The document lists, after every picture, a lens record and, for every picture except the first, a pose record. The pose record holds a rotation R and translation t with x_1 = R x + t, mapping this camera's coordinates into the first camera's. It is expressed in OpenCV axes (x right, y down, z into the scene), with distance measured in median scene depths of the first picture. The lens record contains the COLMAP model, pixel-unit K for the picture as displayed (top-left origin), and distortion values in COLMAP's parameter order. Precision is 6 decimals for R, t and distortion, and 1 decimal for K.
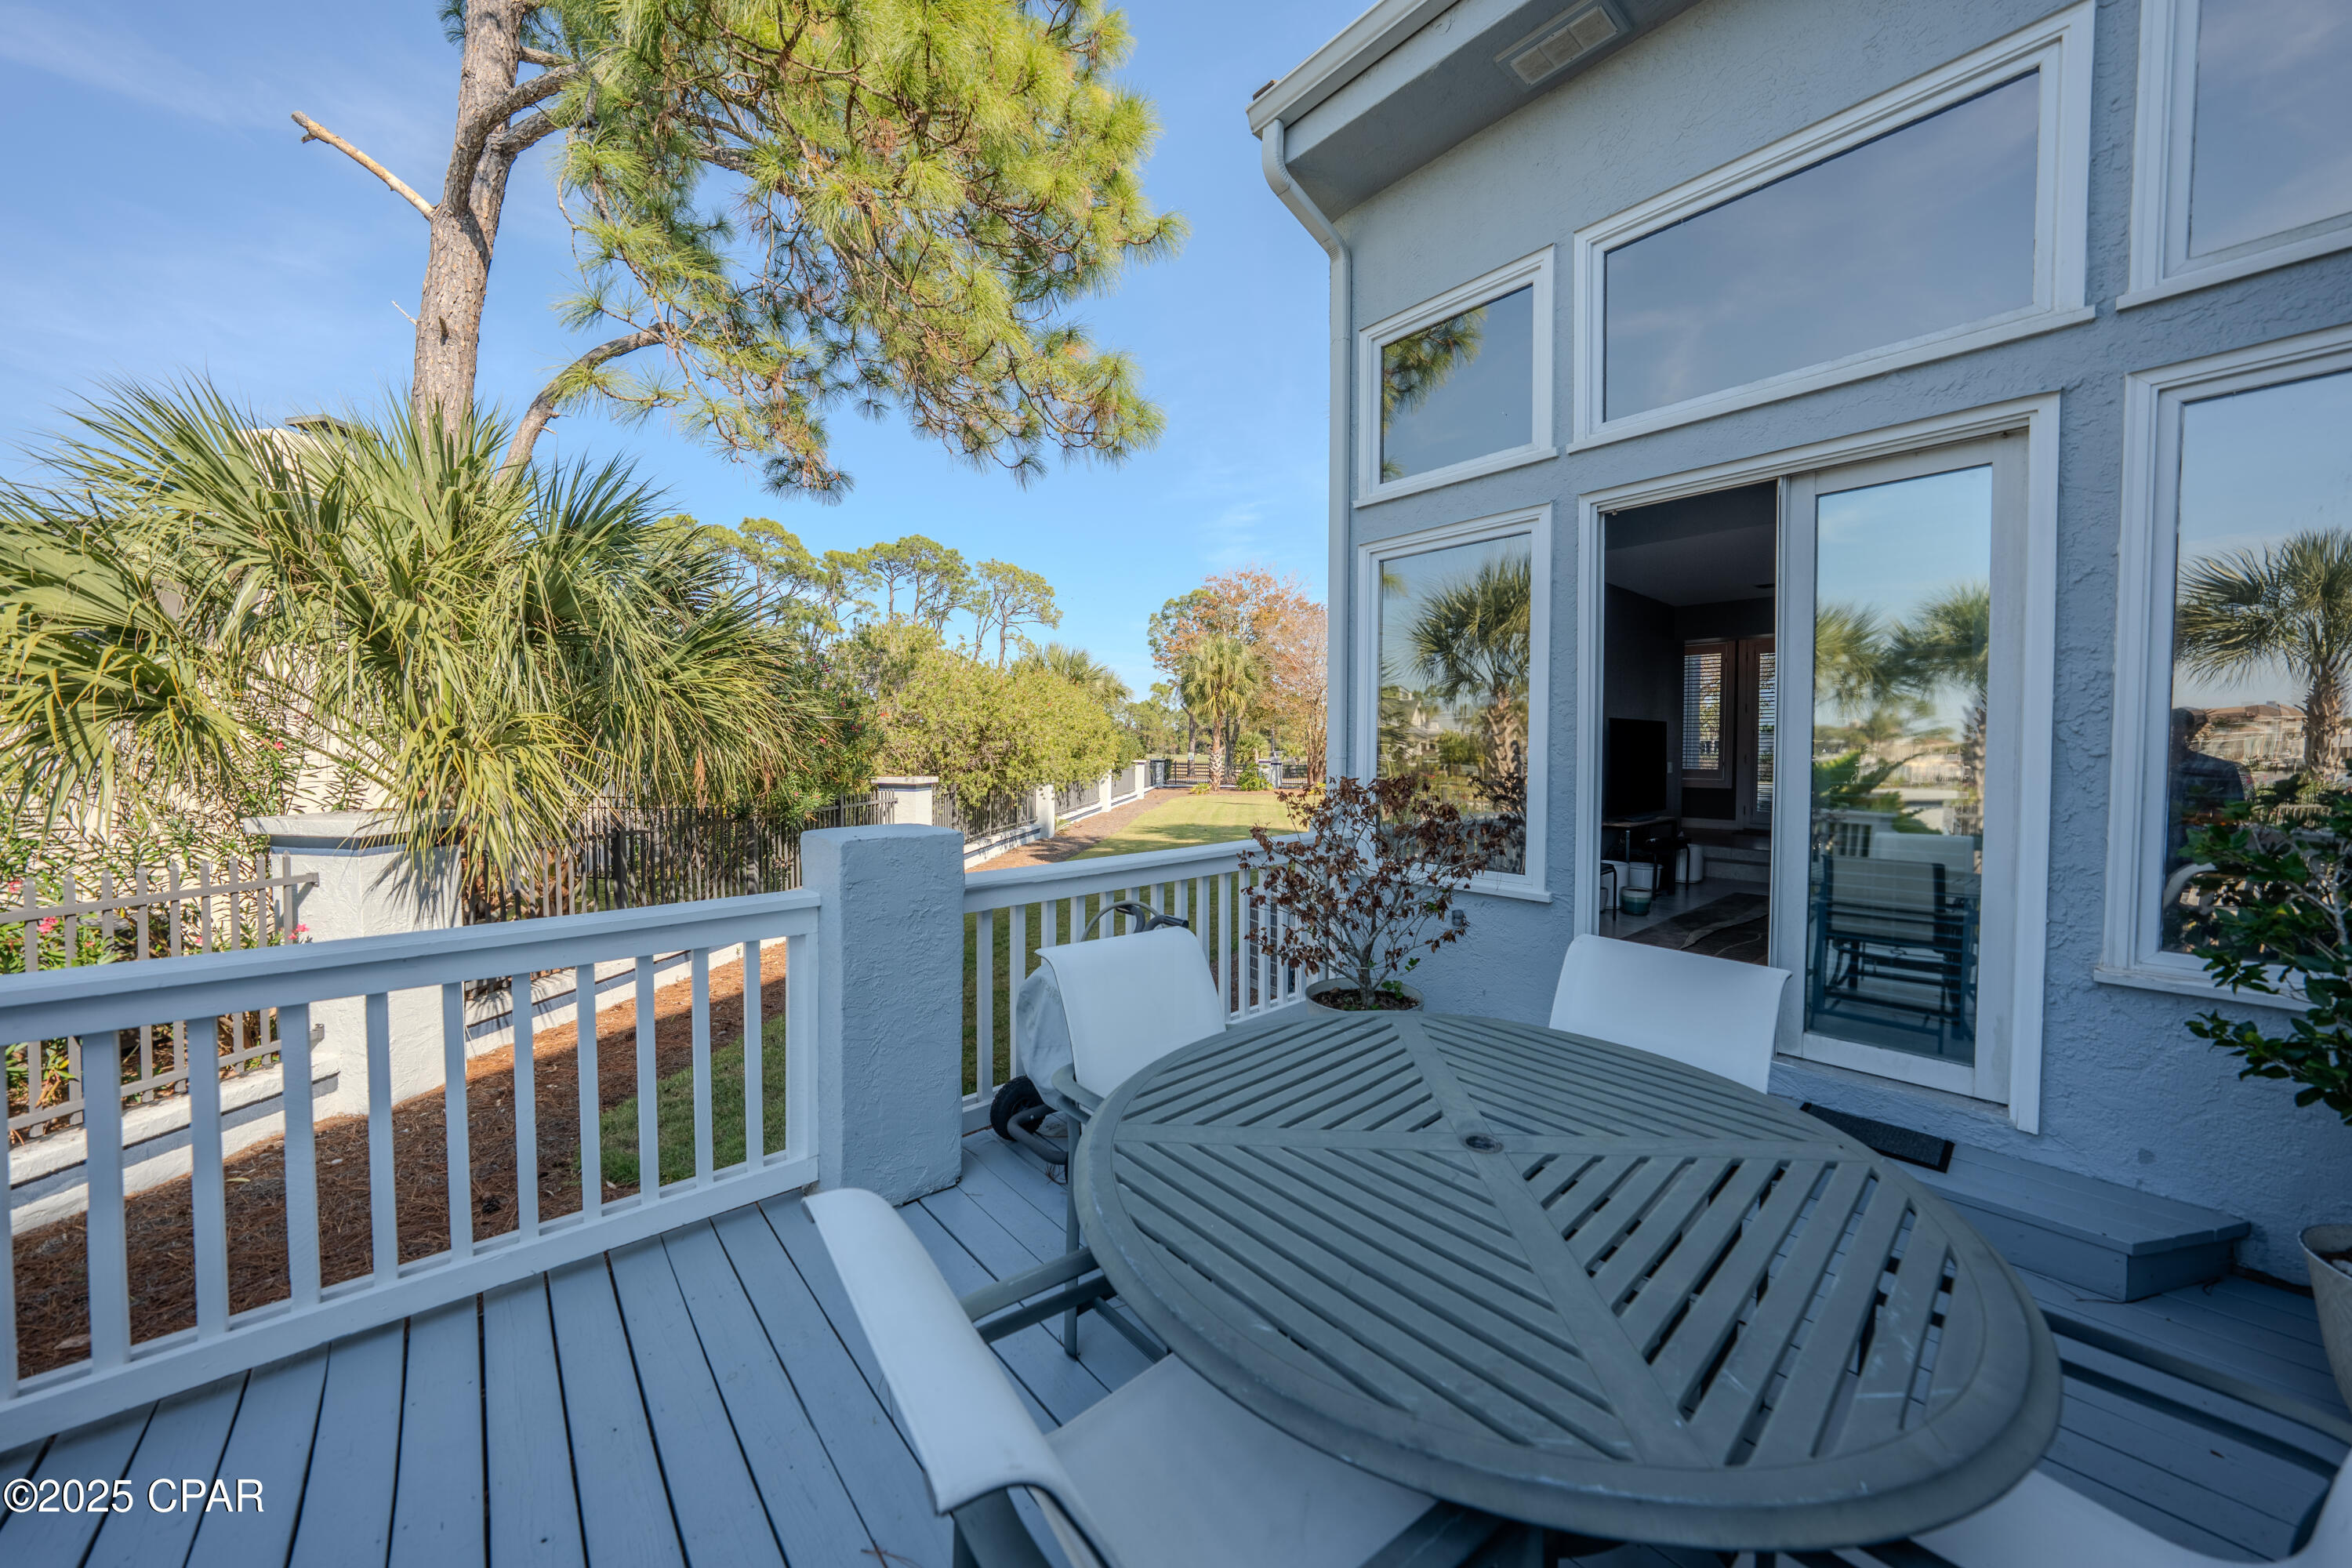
lens RADIAL K [[812.8, 0, 1180.5], [0, 812.8, 778.5], [0, 0, 1]] dist [-0.032262, 0.007238]
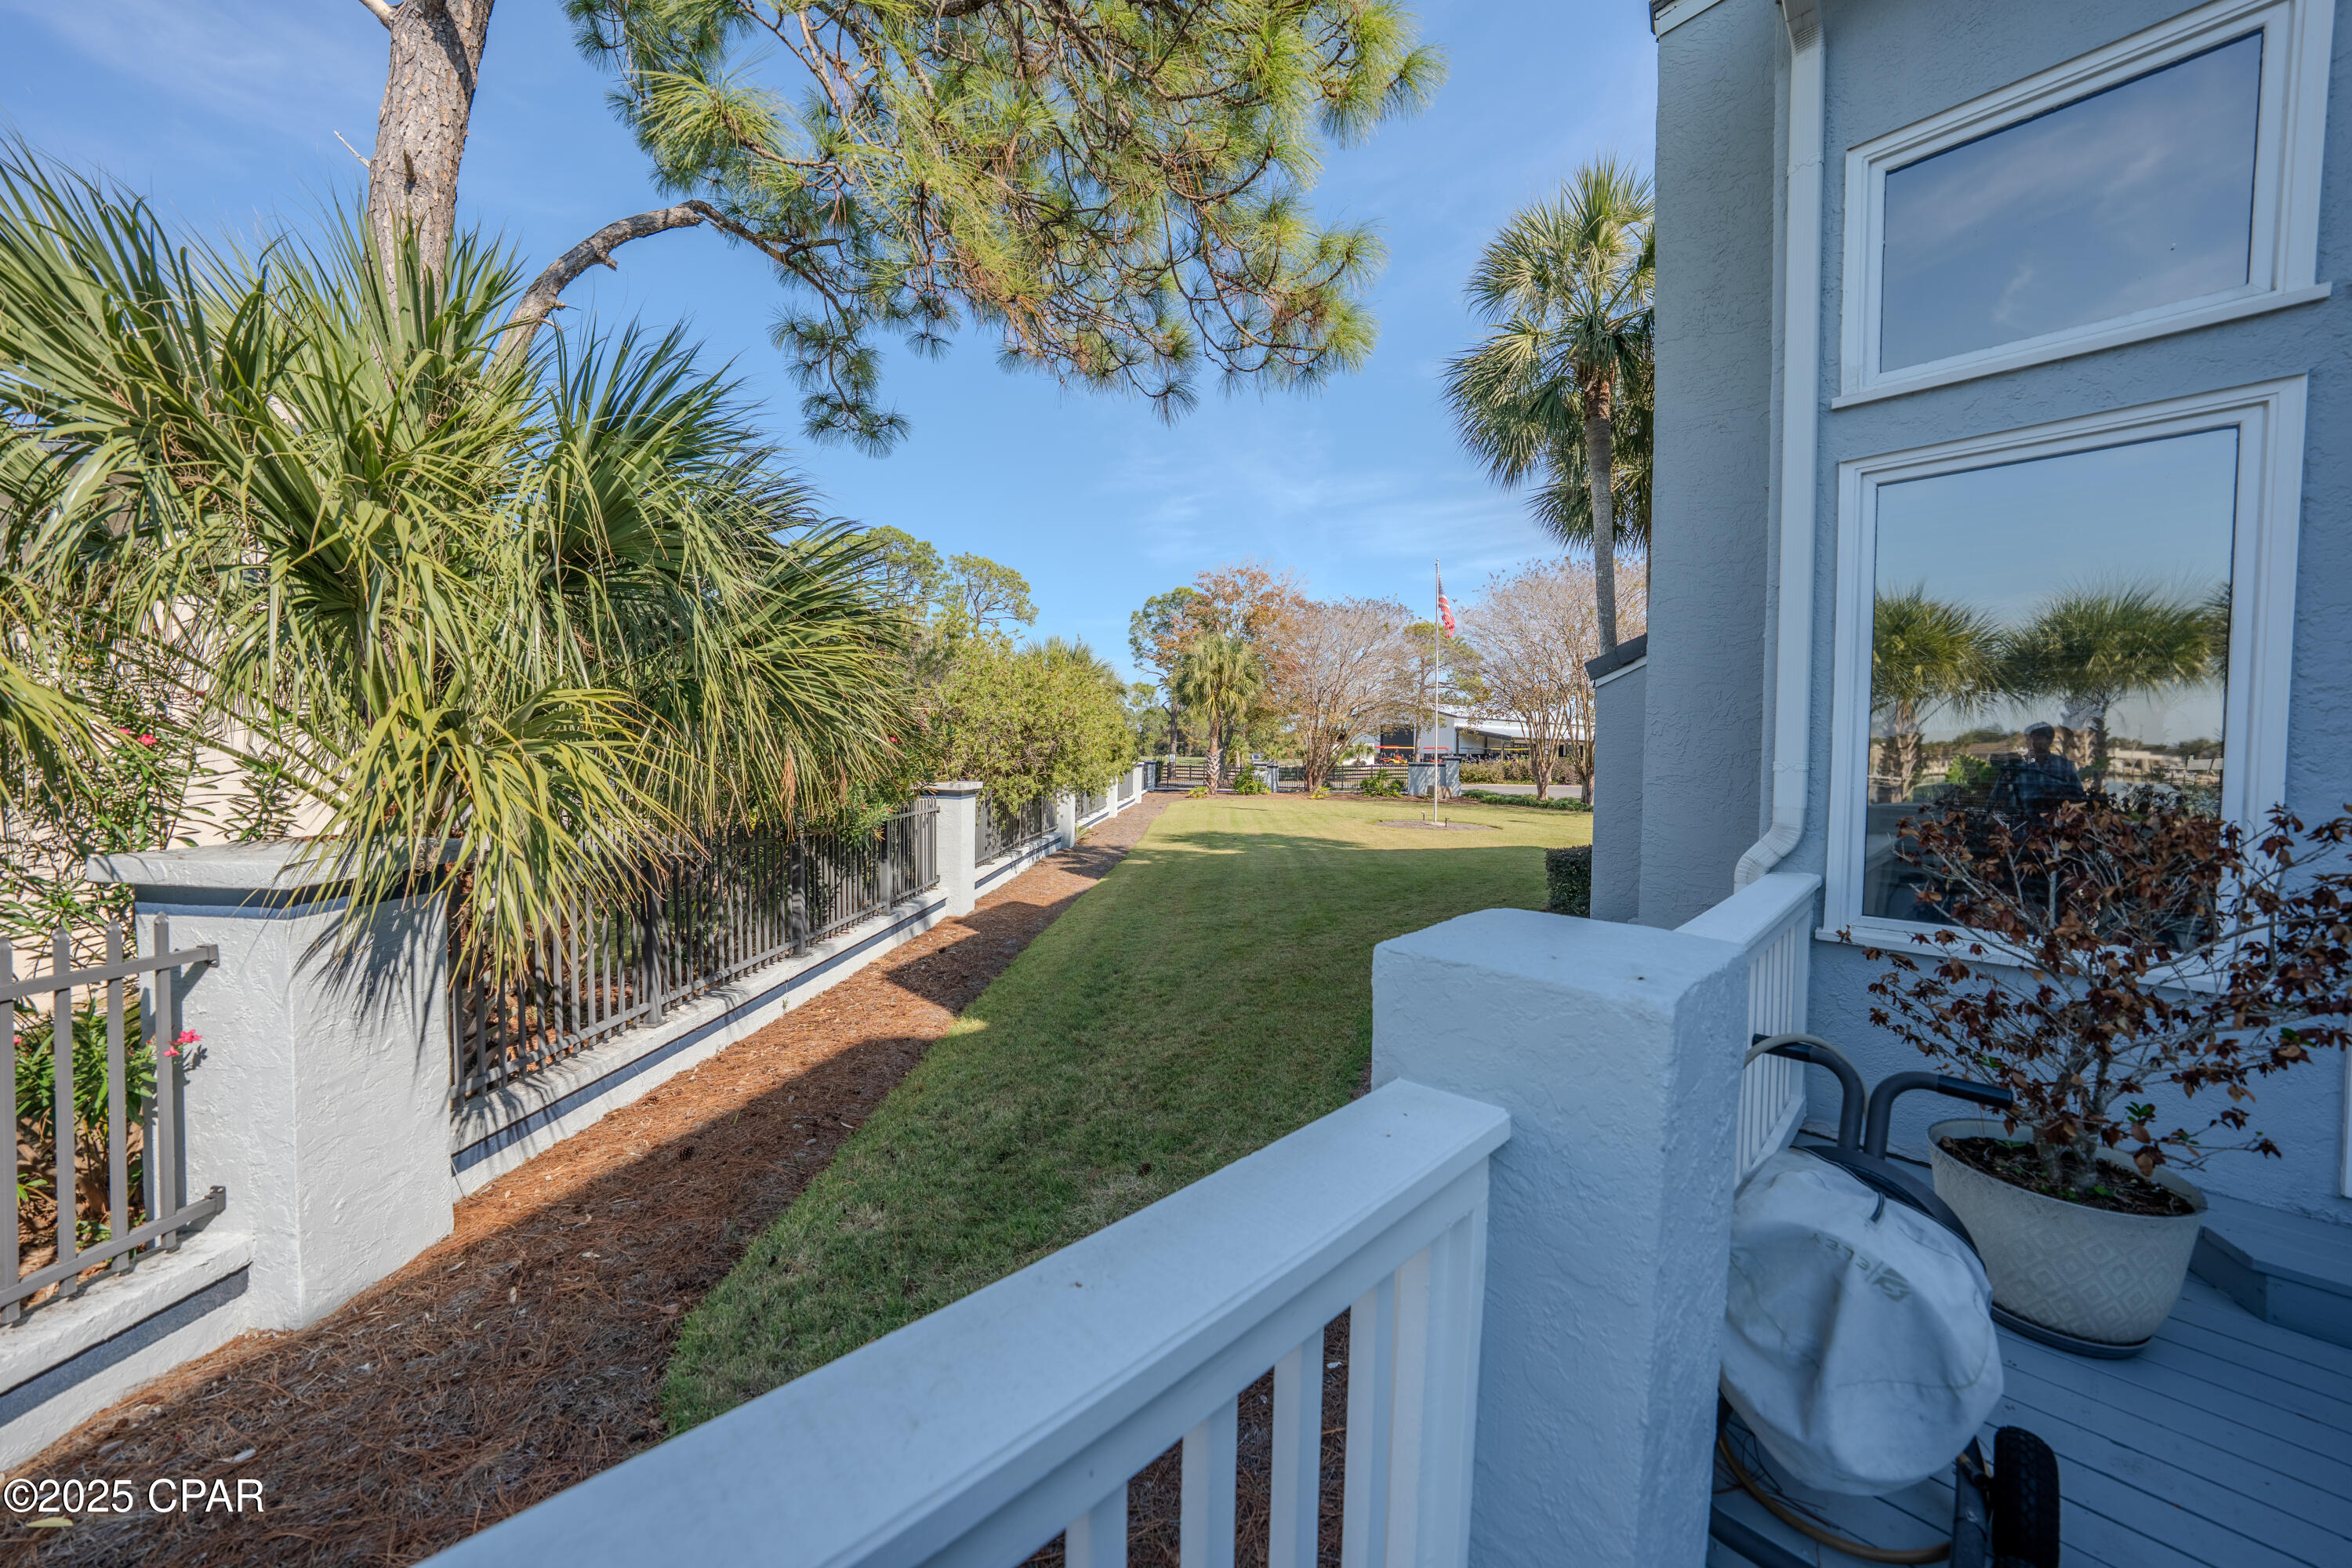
lens RADIAL K [[812.8, 0, 1180.5], [0, 812.8, 778.5], [0, 0, 1]] dist [-0.032262, 0.007238]
pose [[0.998681, 0.004875, 0.051110, -0.215481], [-0.004772, 0.999986, -0.002129, -0.007751], [-0.051120, 0.001882, 0.998691, 0.201467]]
